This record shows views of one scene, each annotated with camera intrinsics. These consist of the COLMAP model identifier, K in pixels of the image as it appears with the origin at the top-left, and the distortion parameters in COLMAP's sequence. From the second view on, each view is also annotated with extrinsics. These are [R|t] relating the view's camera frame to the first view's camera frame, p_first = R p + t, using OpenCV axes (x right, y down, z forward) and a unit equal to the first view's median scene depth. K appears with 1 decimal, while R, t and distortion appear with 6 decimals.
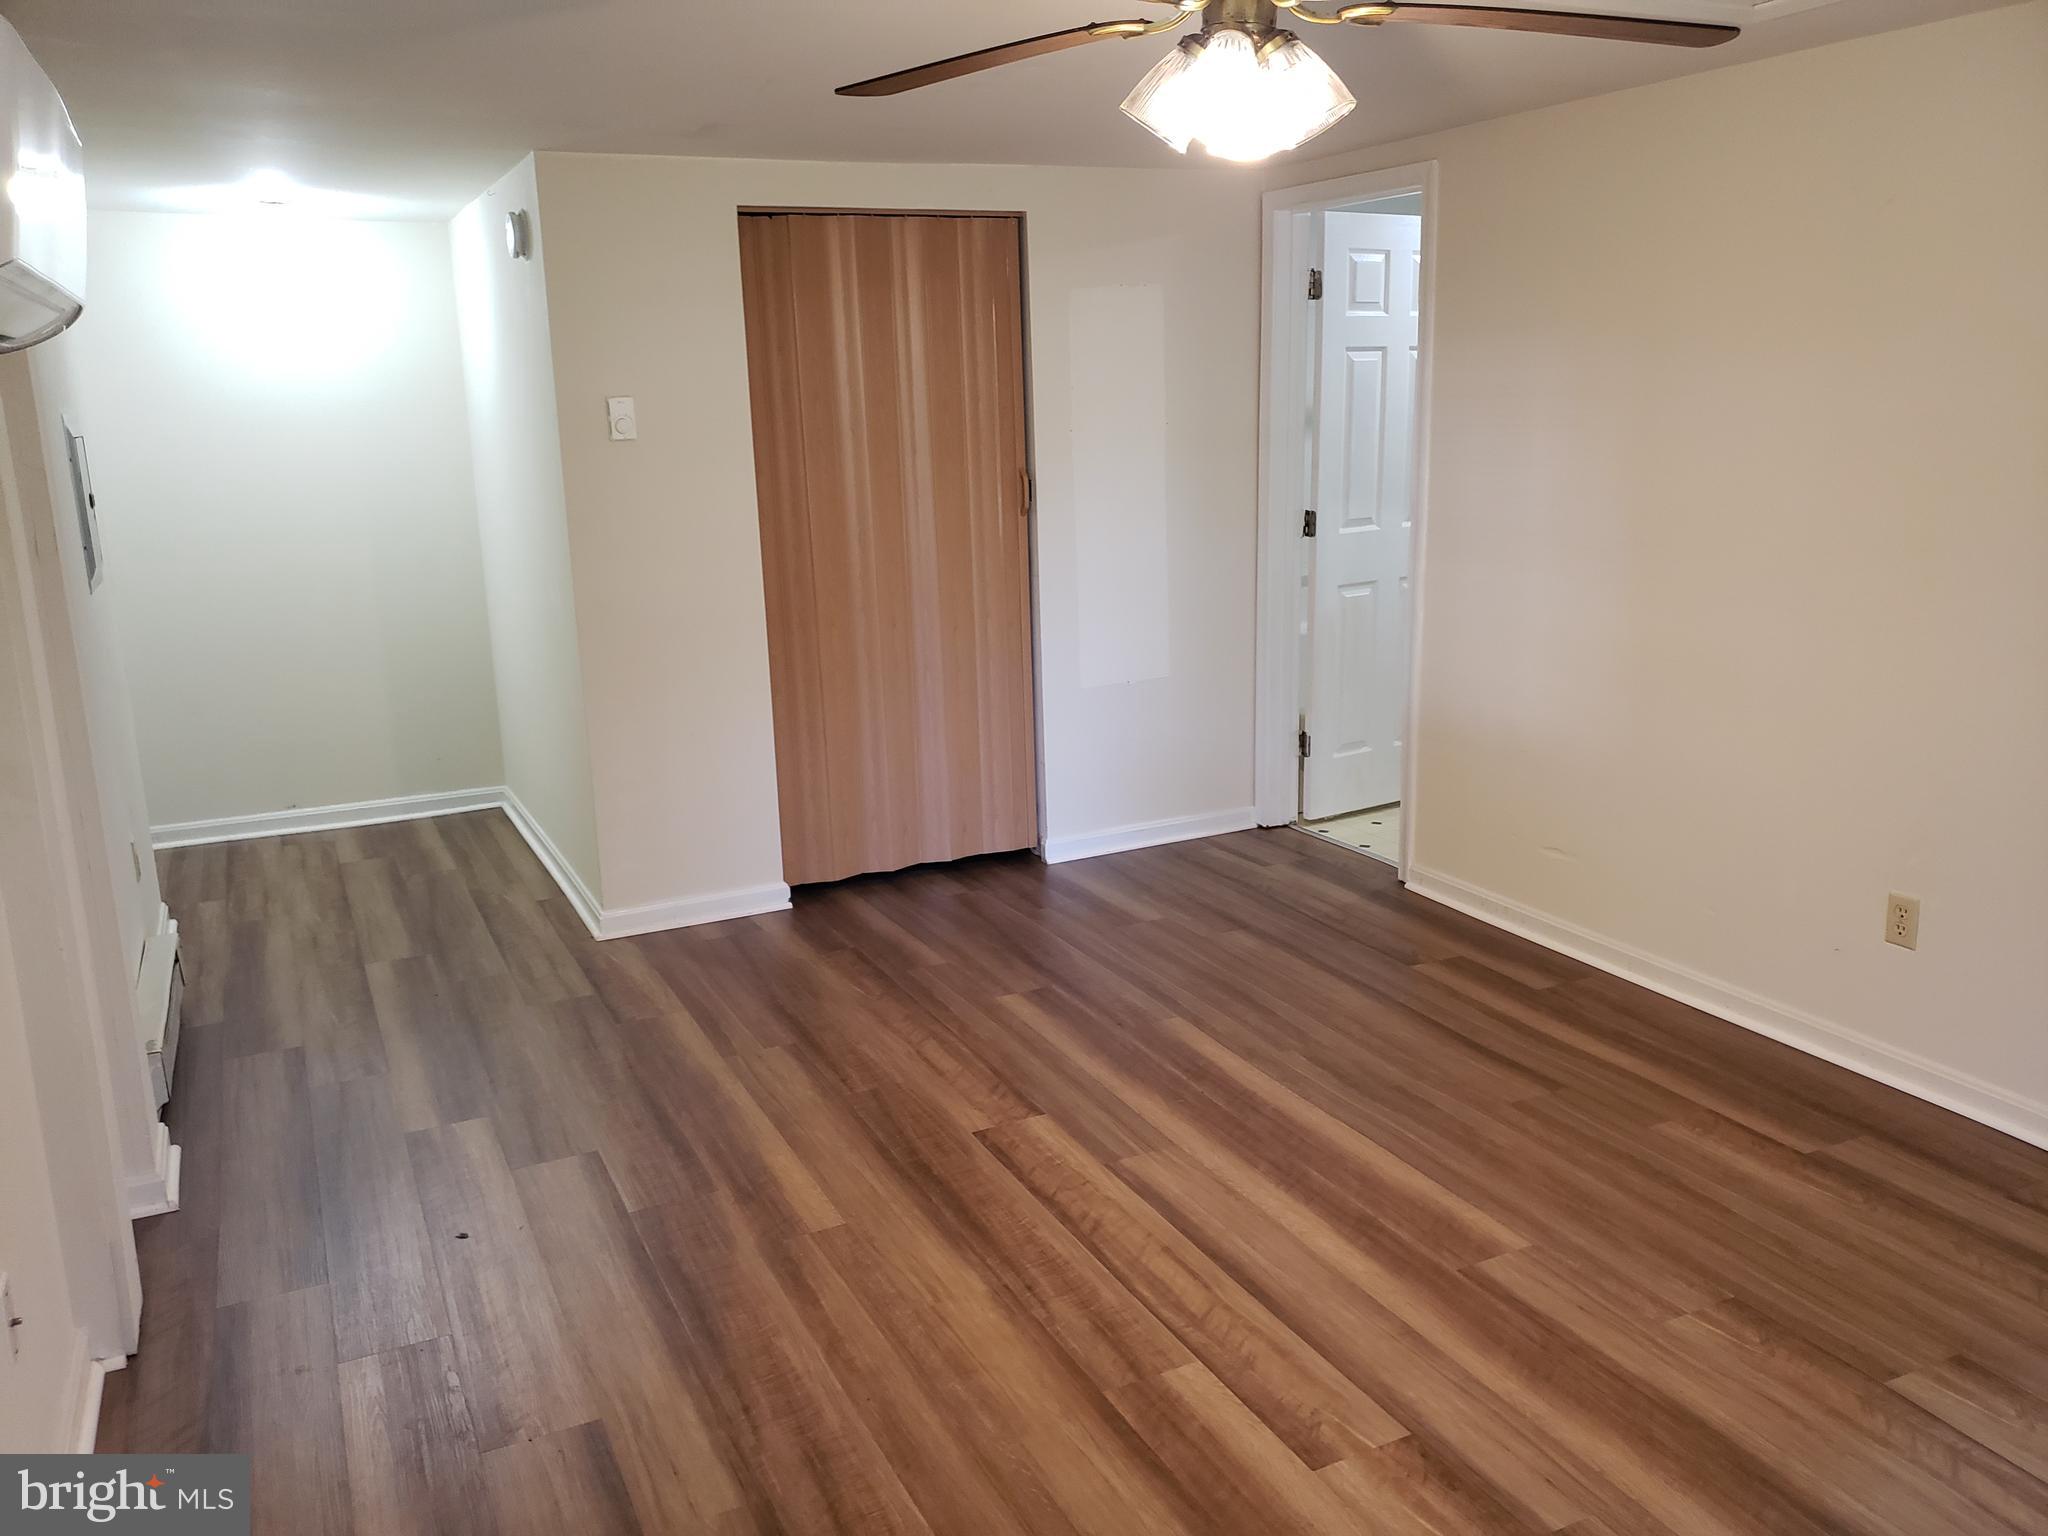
lens RADIAL K [[1624.4, 0, 1015.5], [0, 1624.4, 728.4], [0, 0, 1]] dist [0.057548, -0.091770]
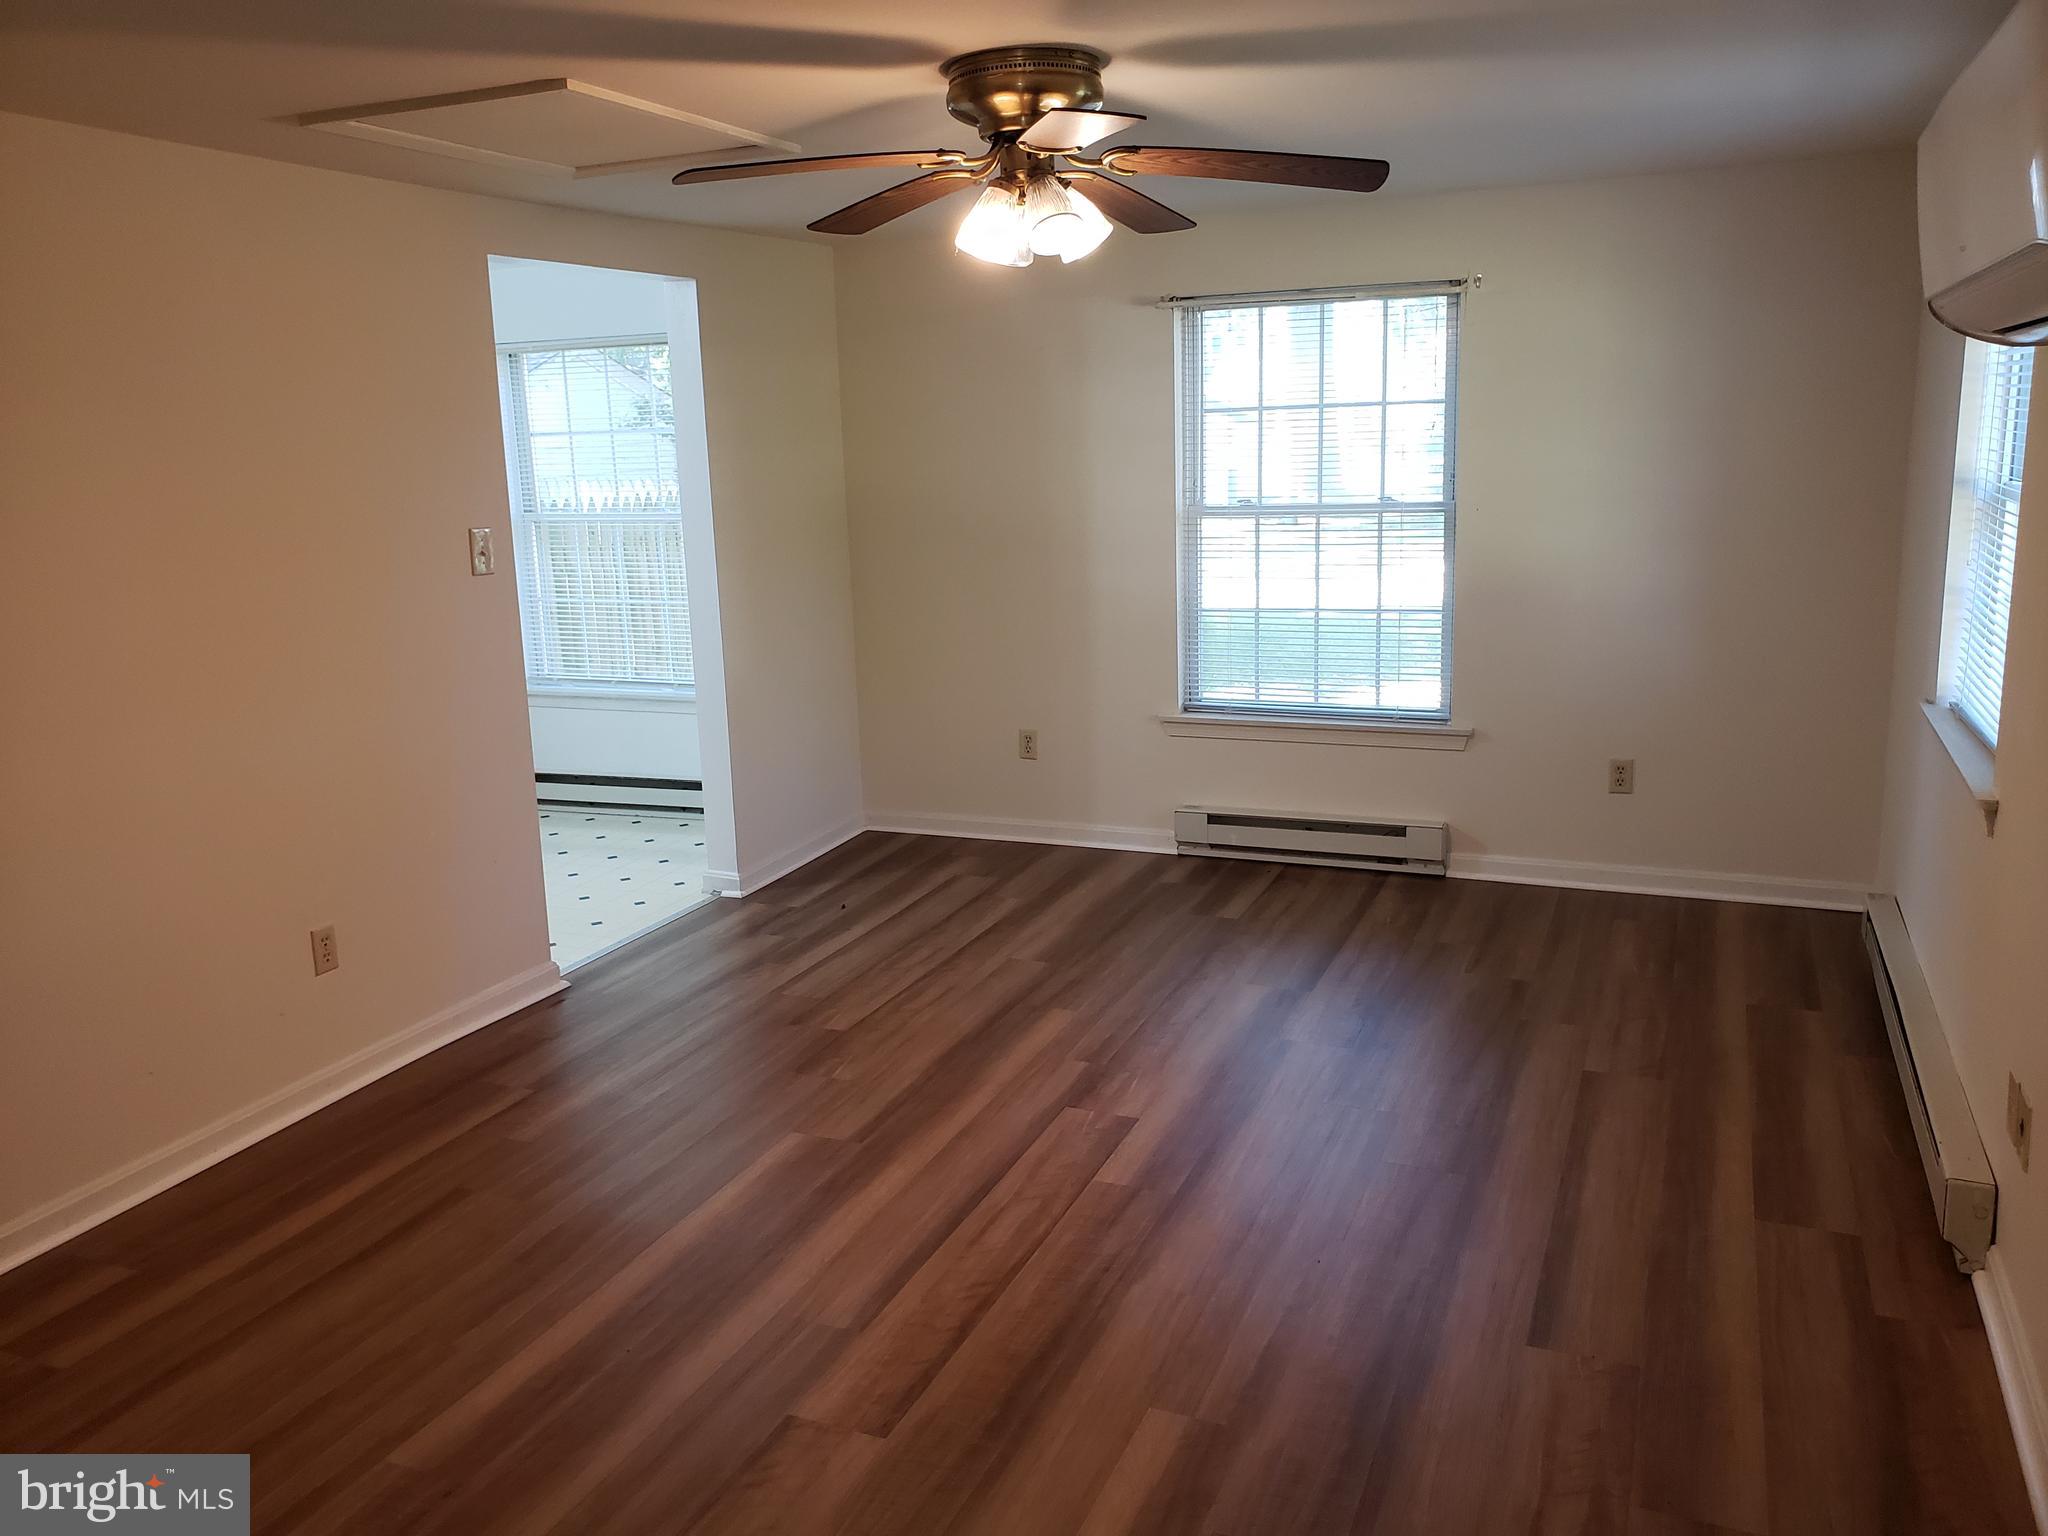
lens RADIAL K [[1580.1, 0, 1028.6], [0, 1580.1, 720.3], [0, 0, 1]] dist [0.048097, -0.120133]
pose [[-0.657305, -0.094235, 0.747710, -0.638755], [0.211720, 0.929104, 0.303218, -0.286481], [-0.723274, 0.357612, -0.590752, 1.396273]]
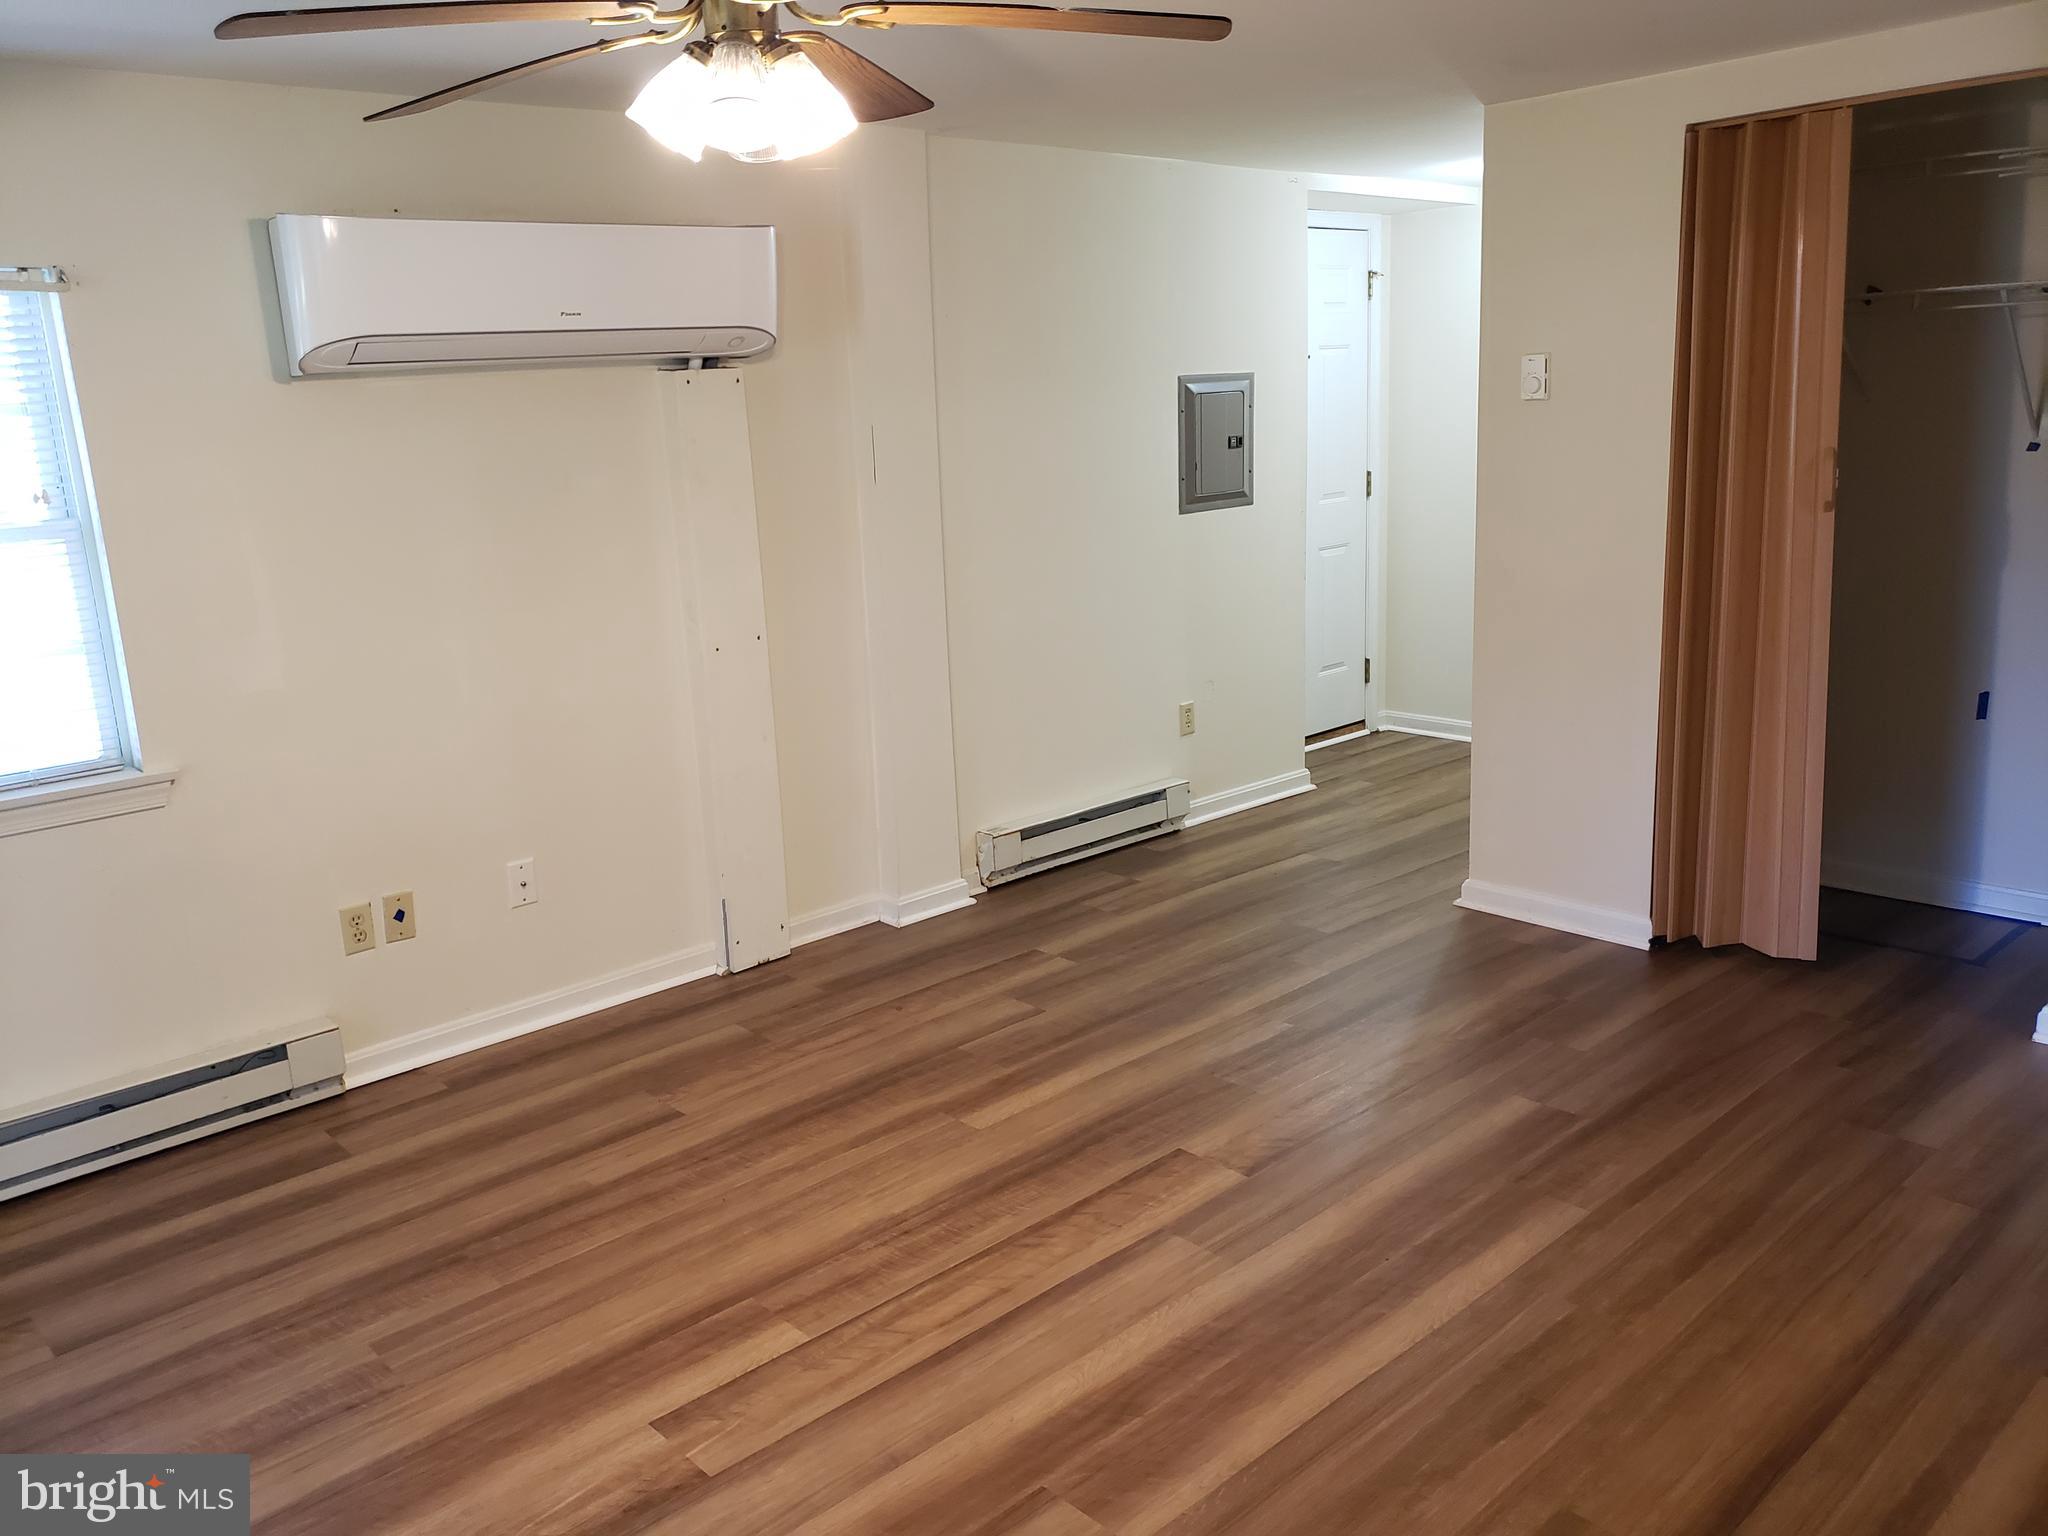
lens RADIAL K [[1624.4, 0, 1015.5], [0, 1624.4, 728.4], [0, 0, 1]] dist [0.057548, -0.091770]
pose [[0.290187, 0.217712, -0.931876, 0.864412], [-0.169522, 0.970072, 0.173846, -0.154425], [0.941835, 0.107526, 0.318409, 0.641032]]
